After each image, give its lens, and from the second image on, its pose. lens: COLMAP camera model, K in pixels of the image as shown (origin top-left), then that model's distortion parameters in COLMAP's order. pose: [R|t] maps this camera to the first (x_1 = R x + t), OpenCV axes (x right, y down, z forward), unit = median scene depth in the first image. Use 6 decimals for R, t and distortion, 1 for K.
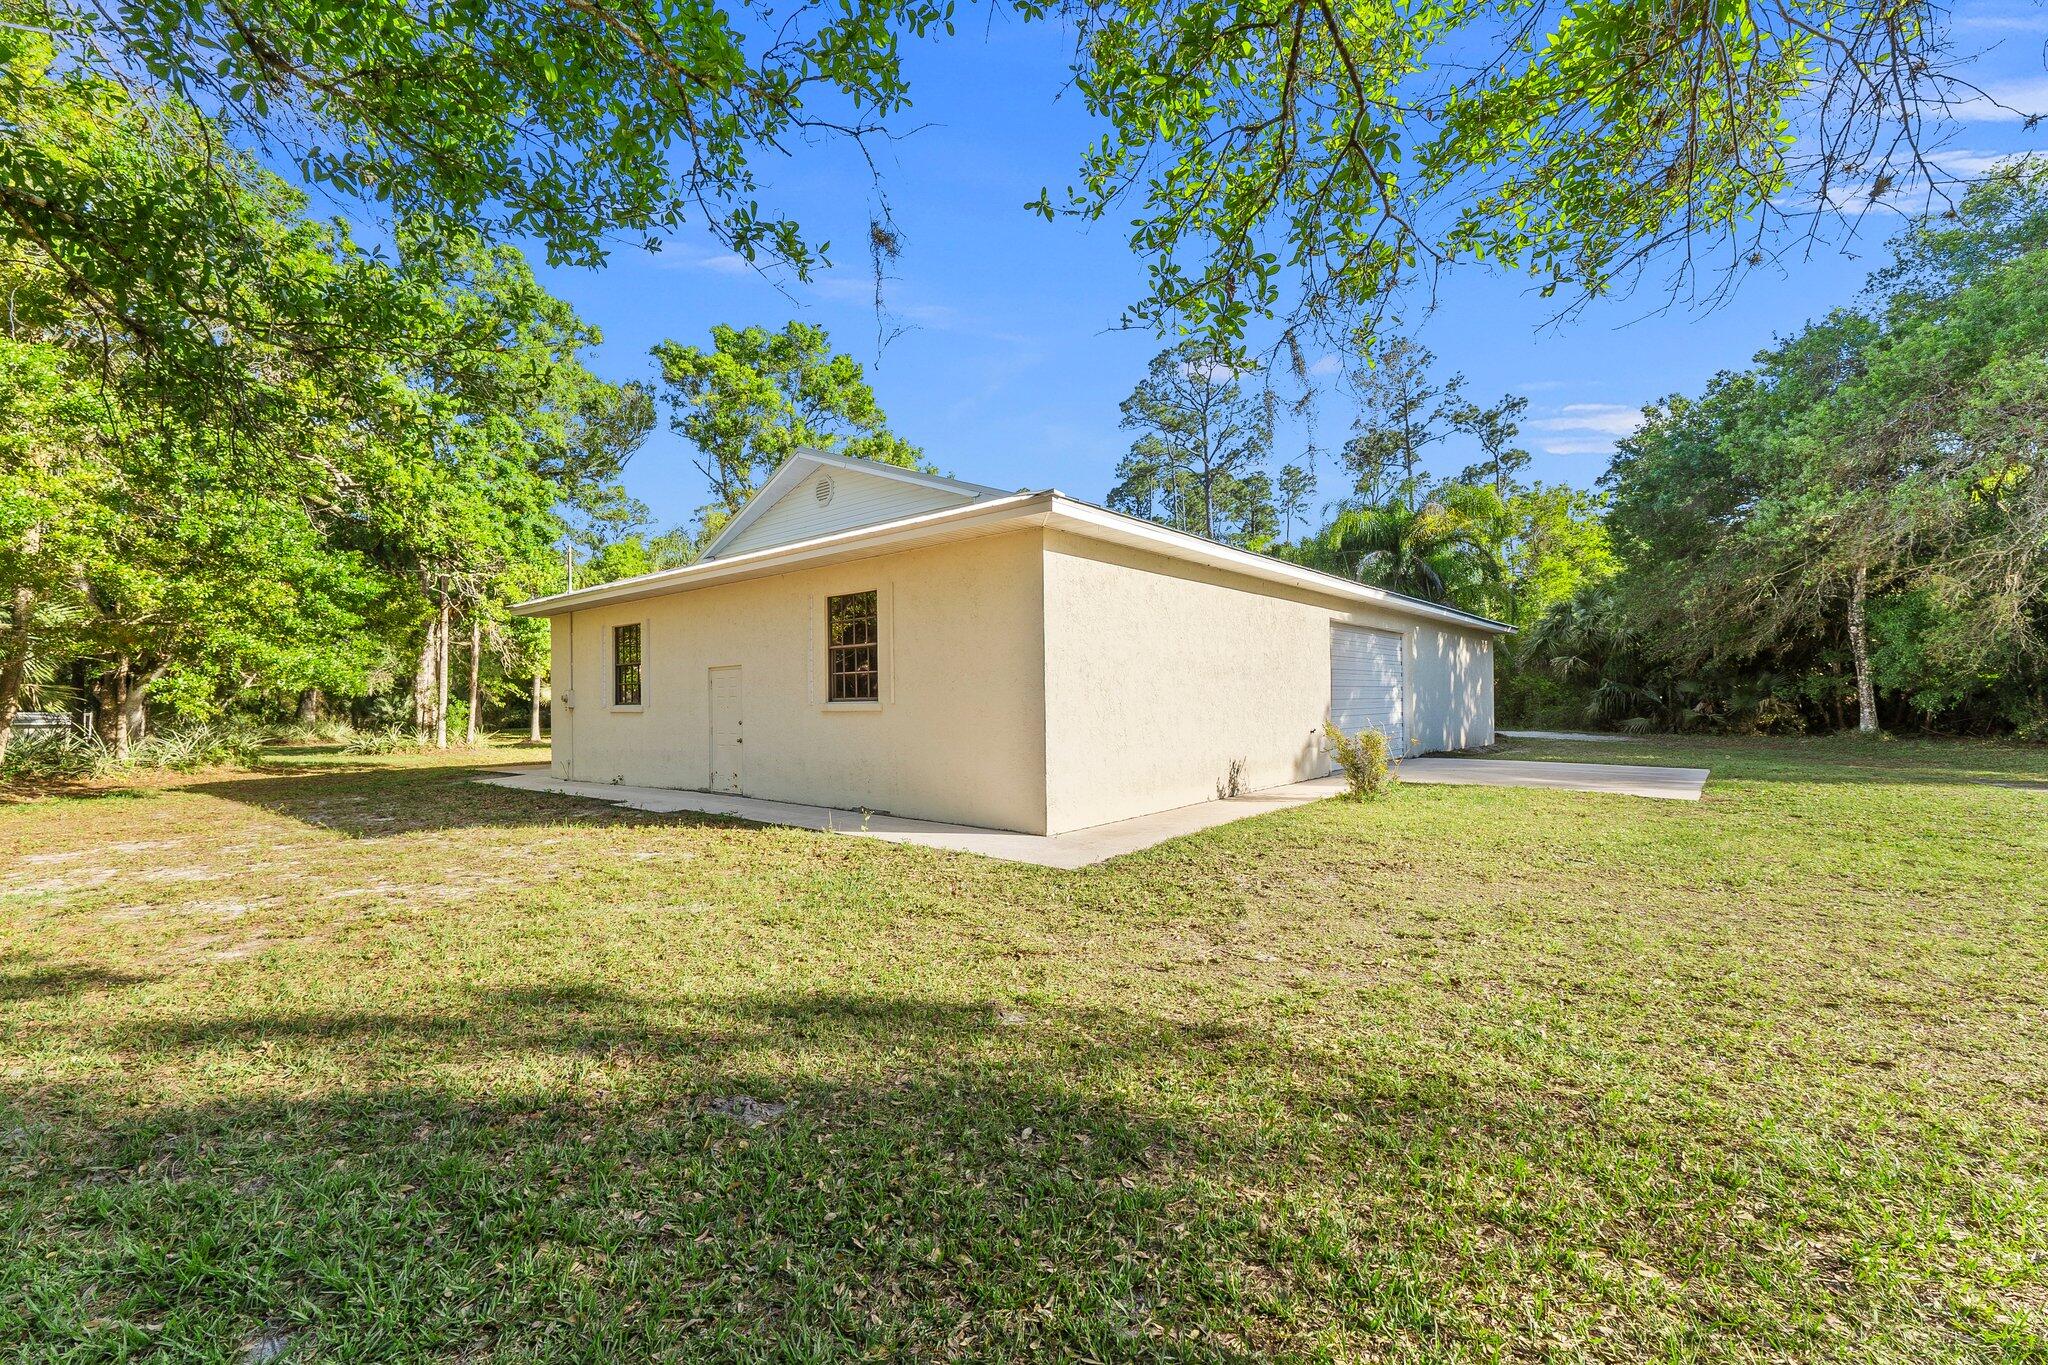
lens RADIAL K [[861.2, 0, 1005.3], [0, 861.2, 682.0], [0, 0, 1]] dist [0.007786, -0.000886]
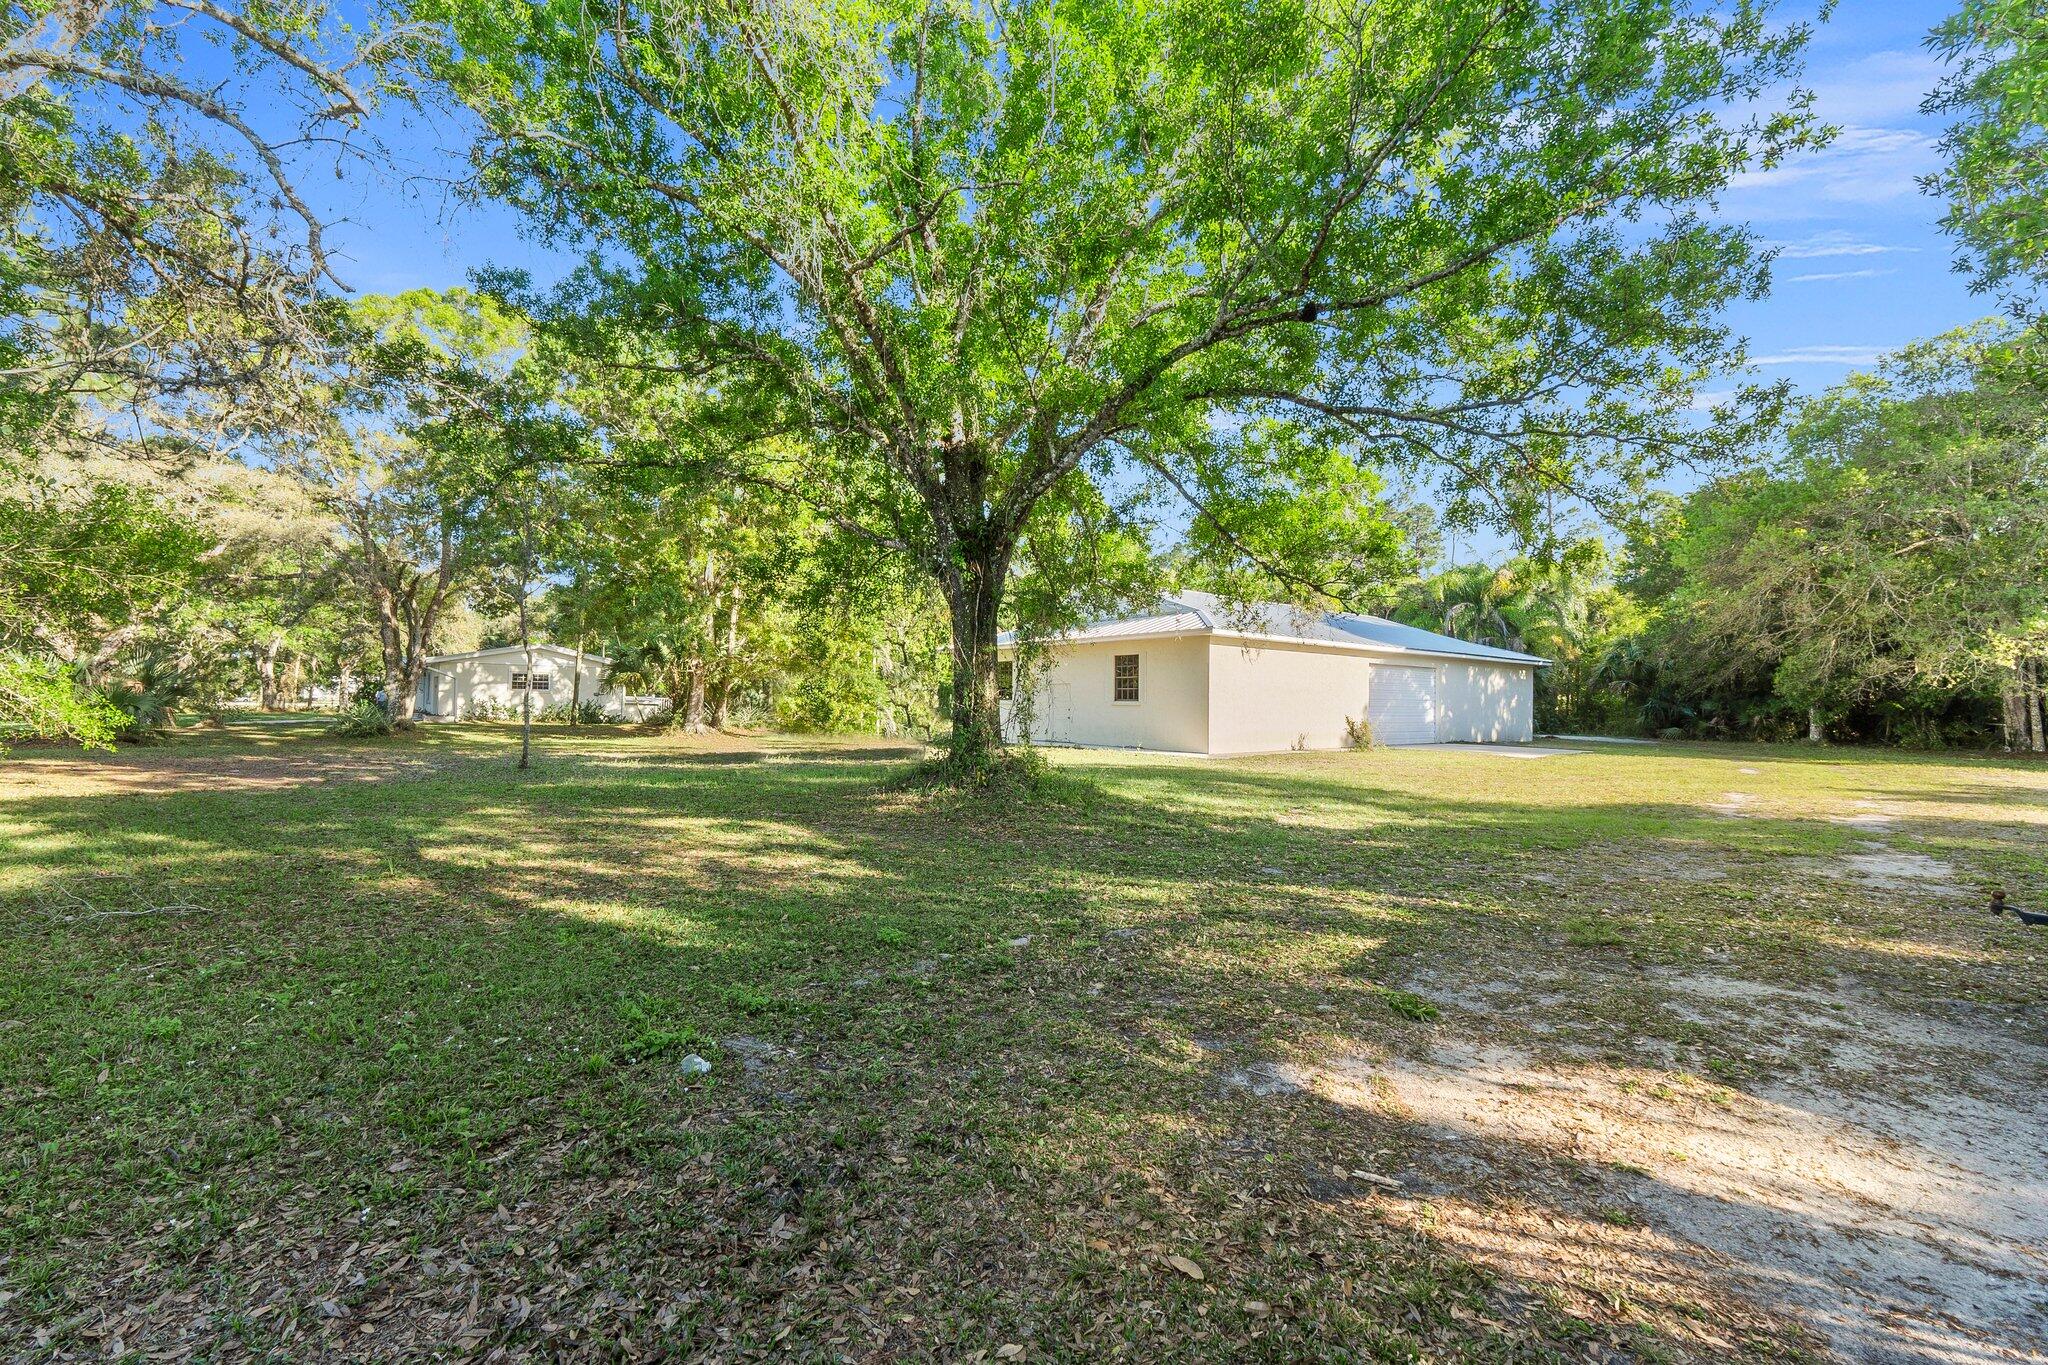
lens RADIAL K [[861.2, 0, 1010.2], [0, 861.2, 687.8], [0, 0, 1]] dist [0.007786, -0.000886]
pose [[0.980536, 0.020554, -0.195261, -0.017926], [-0.019990, 0.999788, 0.004859, -0.010719], [0.195320, -0.000861, 0.980739, -0.791141]]
